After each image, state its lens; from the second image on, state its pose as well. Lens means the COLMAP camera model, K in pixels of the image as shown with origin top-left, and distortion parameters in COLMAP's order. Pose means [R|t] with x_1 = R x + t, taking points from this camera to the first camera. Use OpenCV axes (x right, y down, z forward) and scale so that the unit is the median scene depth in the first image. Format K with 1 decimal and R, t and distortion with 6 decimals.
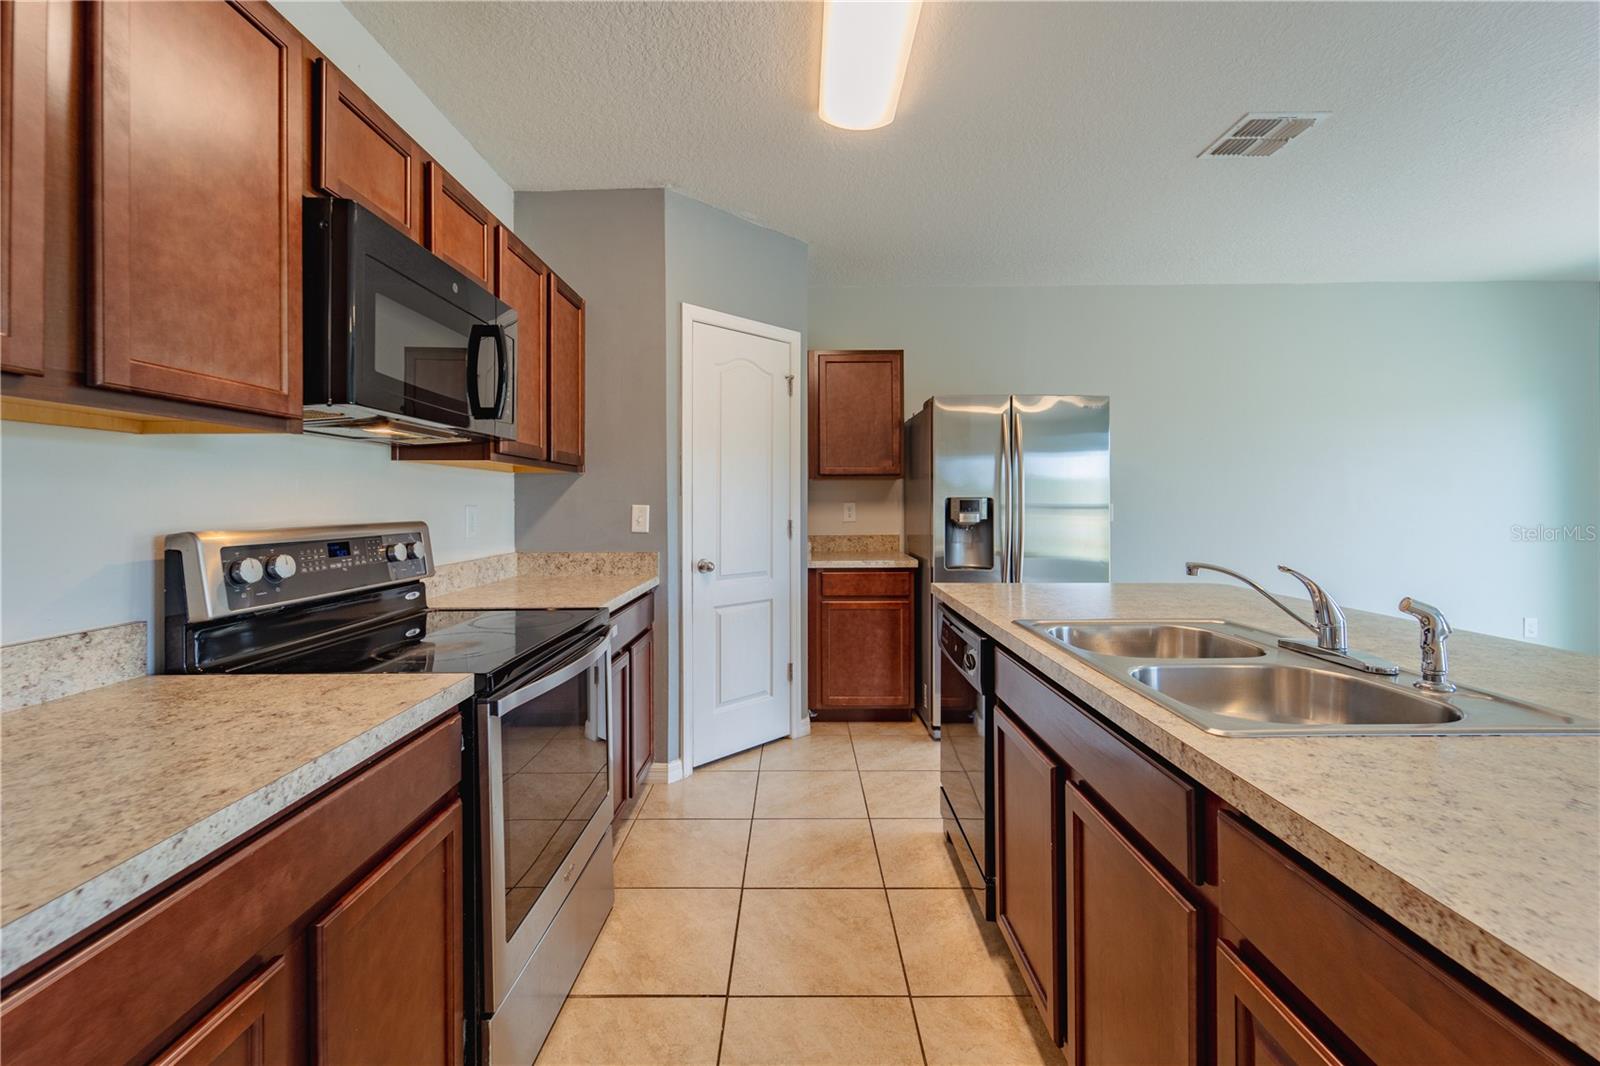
lens RADIAL K [[658.0, 0, 791.2], [0, 658.0, 500.9], [0, 0, 1]] dist [0.006922, -0.003537]
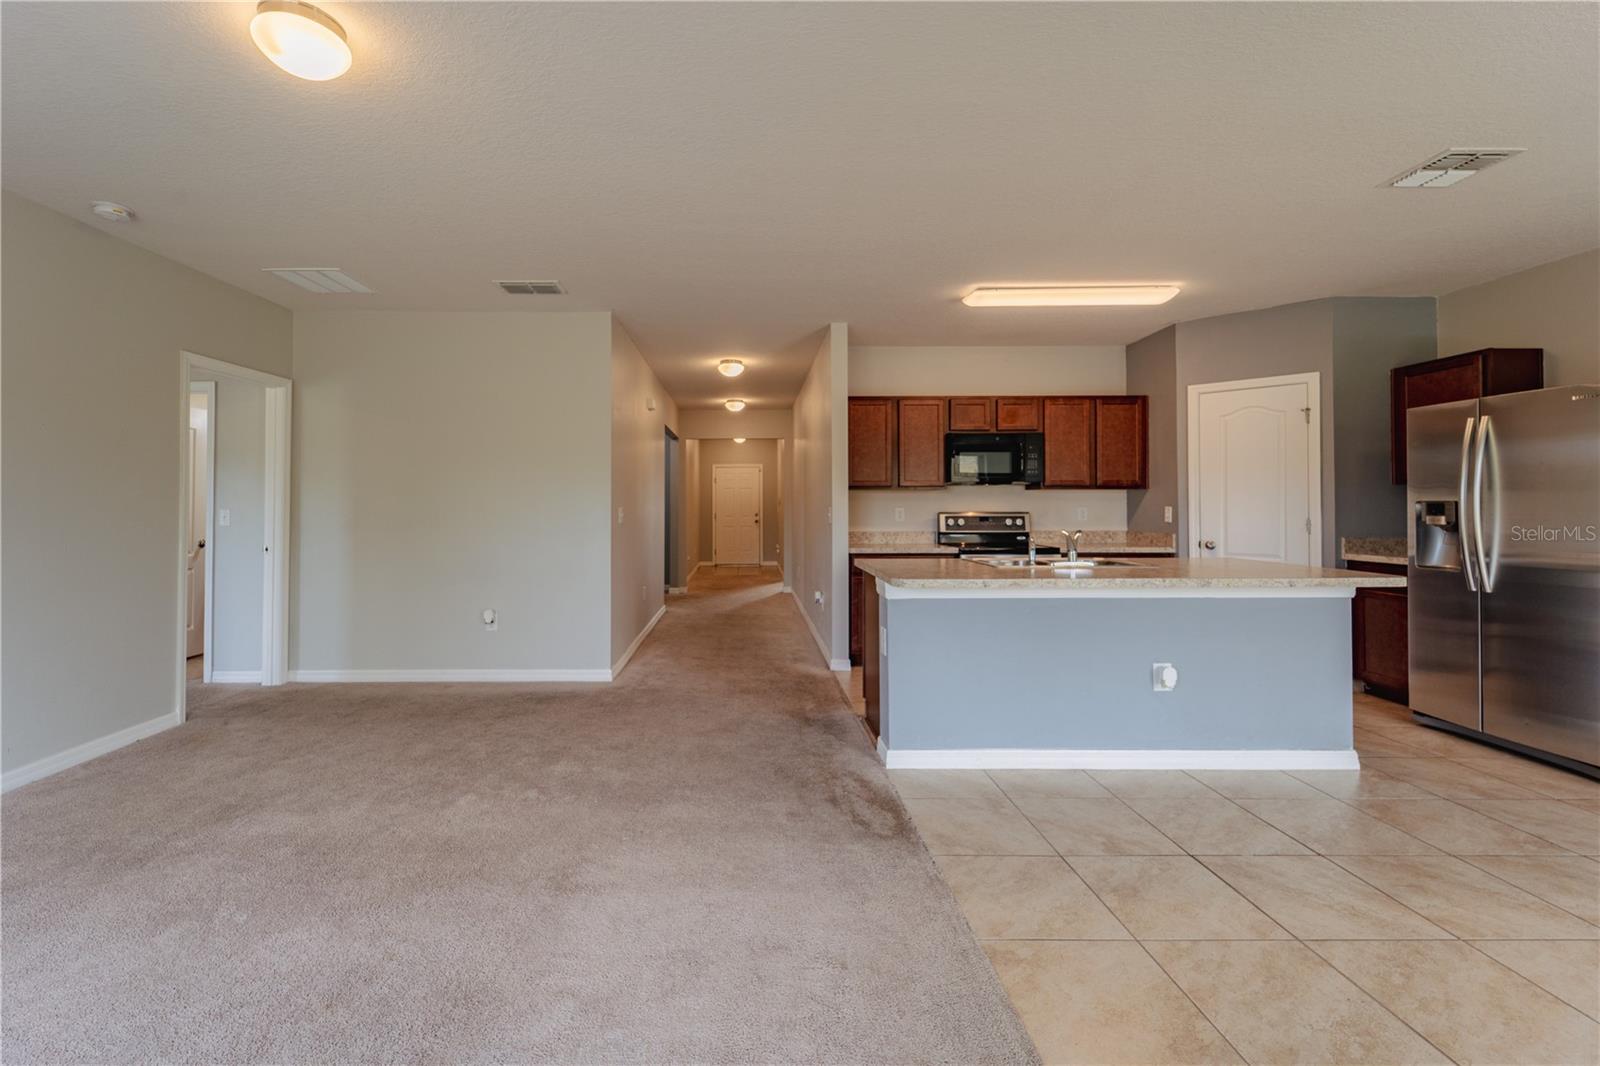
lens RADIAL K [[658.0, 0, 749.9], [0, 658.0, 509.4], [0, 0, 1]] dist [0.006922, -0.003537]
pose [[0.009401, 0.005266, -0.999942, 1.522791], [0.002089, 0.999984, 0.005286, 0.001279], [0.999954, -0.002138, 0.009390, -0.134475]]
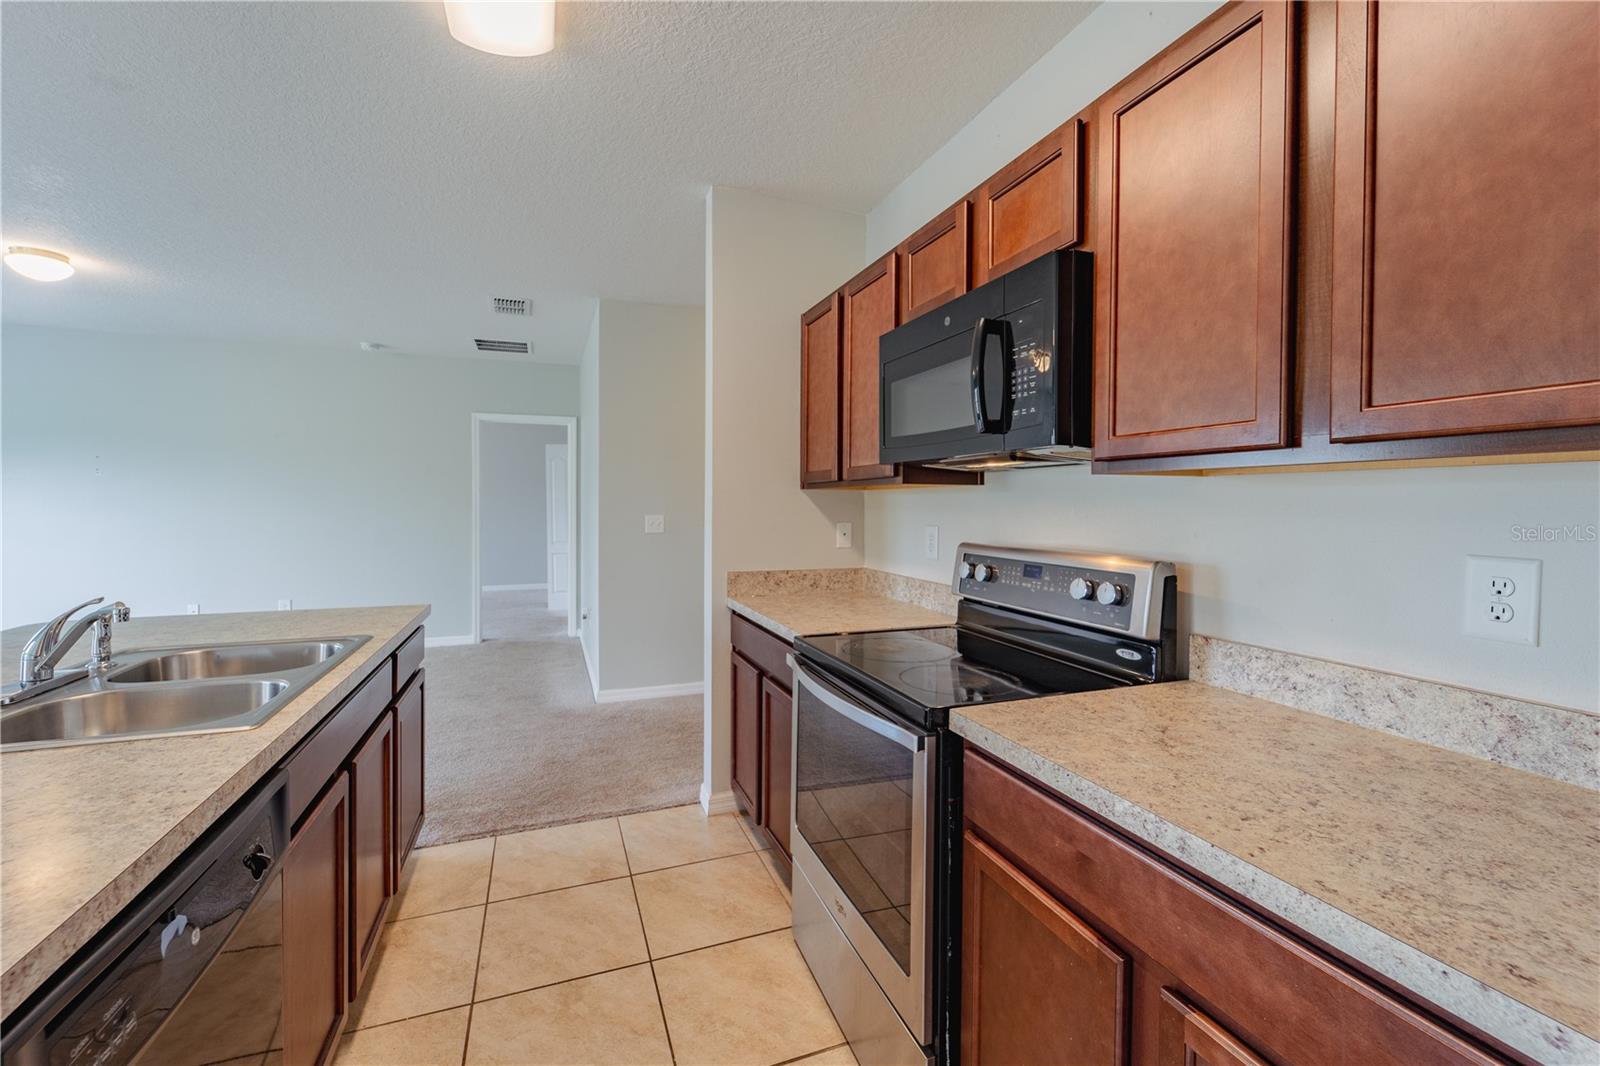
lens RADIAL K [[658.0, 0, 789.6], [0, 658.0, 512.6], [0, 0, 1]] dist [0.006922, -0.003537]
pose [[-0.932148, -0.004256, -0.362054, 0.049433], [-0.008763, 0.999903, 0.010807, -0.018681], [0.361973, 0.013247, -0.932095, 1.058940]]
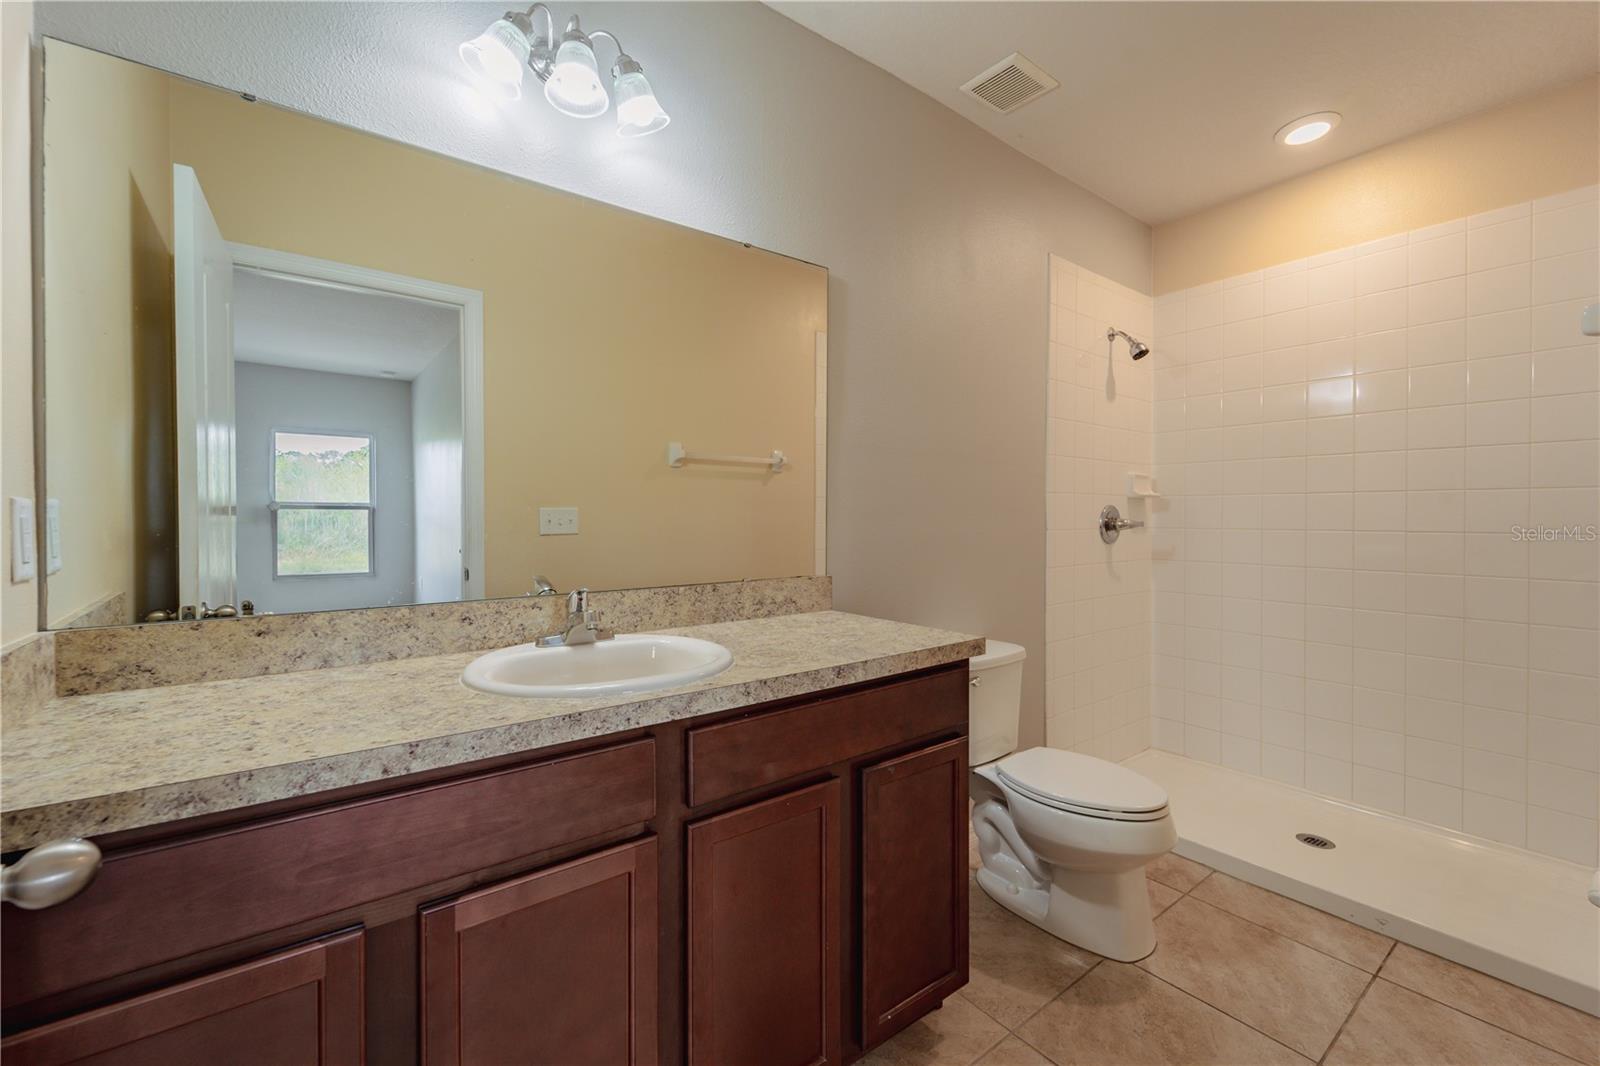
lens RADIAL K [[658.0, 0, 795.7], [0, 658.0, 533.6], [0, 0, 1]] dist [0.006922, -0.003537]
pose [[0.603958, 0.013609, -0.796900, 0.288855], [-0.006813, 0.999906, 0.011912, 0.078597], [0.796987, -0.001765, 0.603993, 0.561800]]
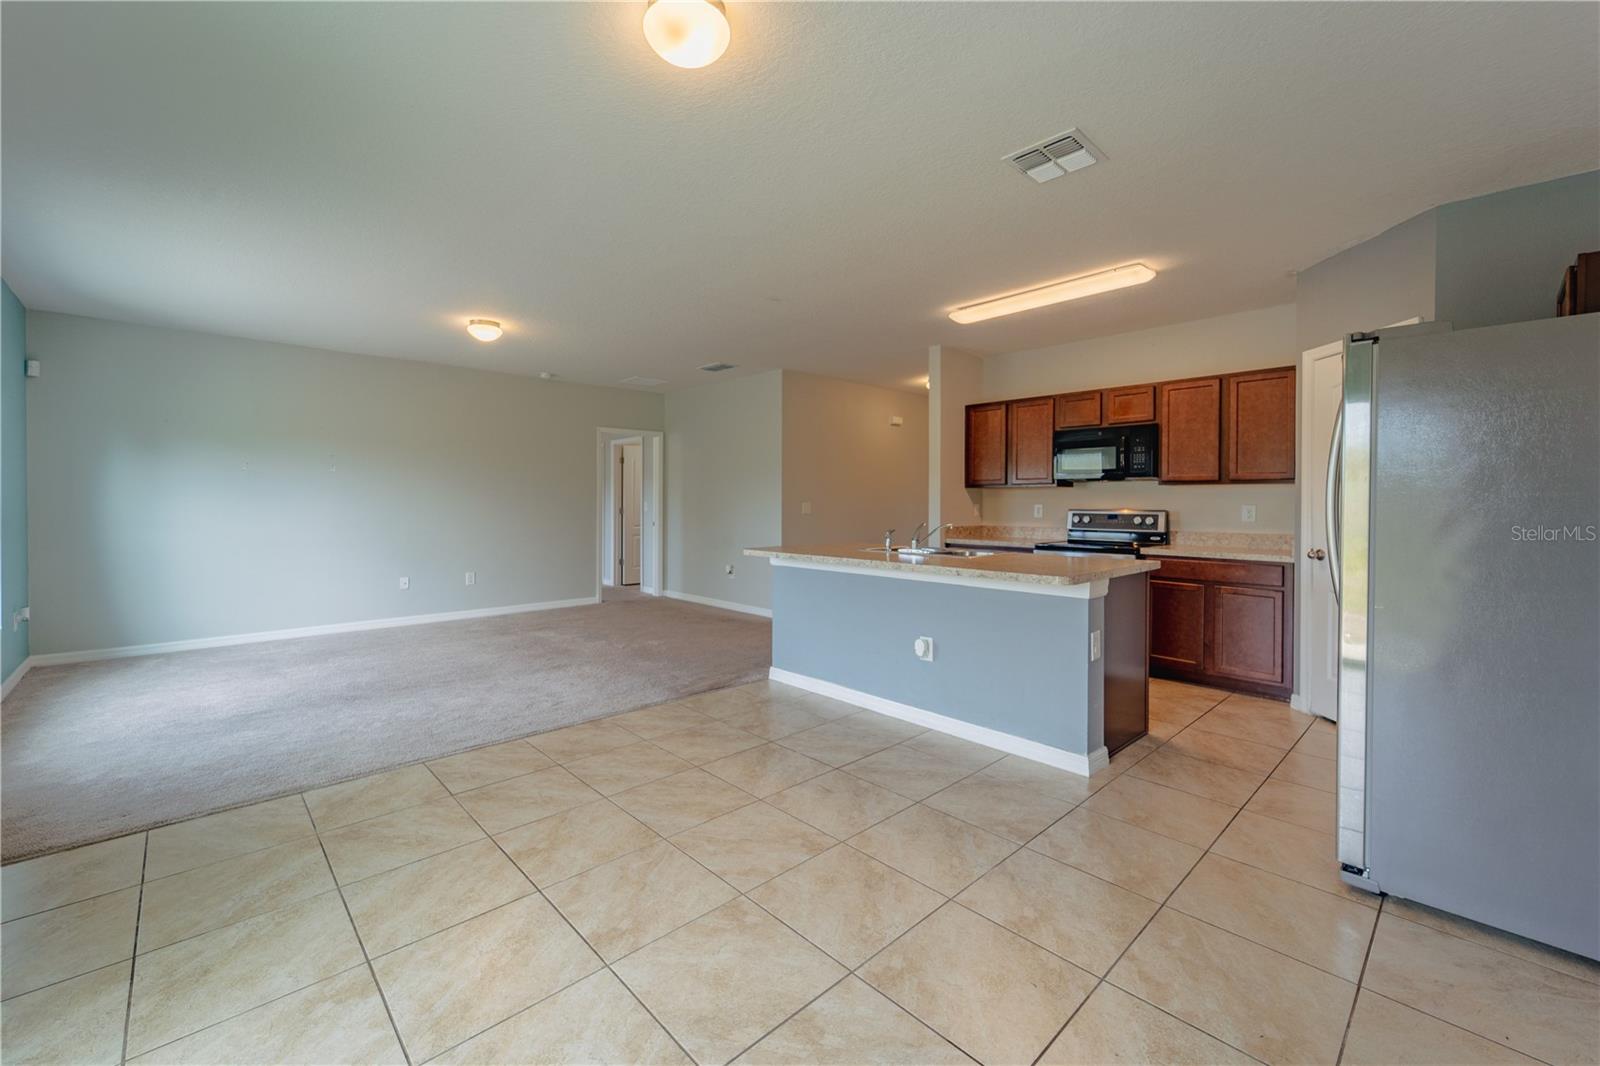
lens RADIAL K [[658.0, 0, 792.7], [0, 658.0, 507.8], [0, 0, 1]] dist [0.006922, -0.003537]
pose [[-0.722878, 0.004552, -0.690961, 1.506571], [-0.003109, 0.999947, 0.009840, 0.000640], [0.690969, 0.009262, -0.722825, 1.269336]]
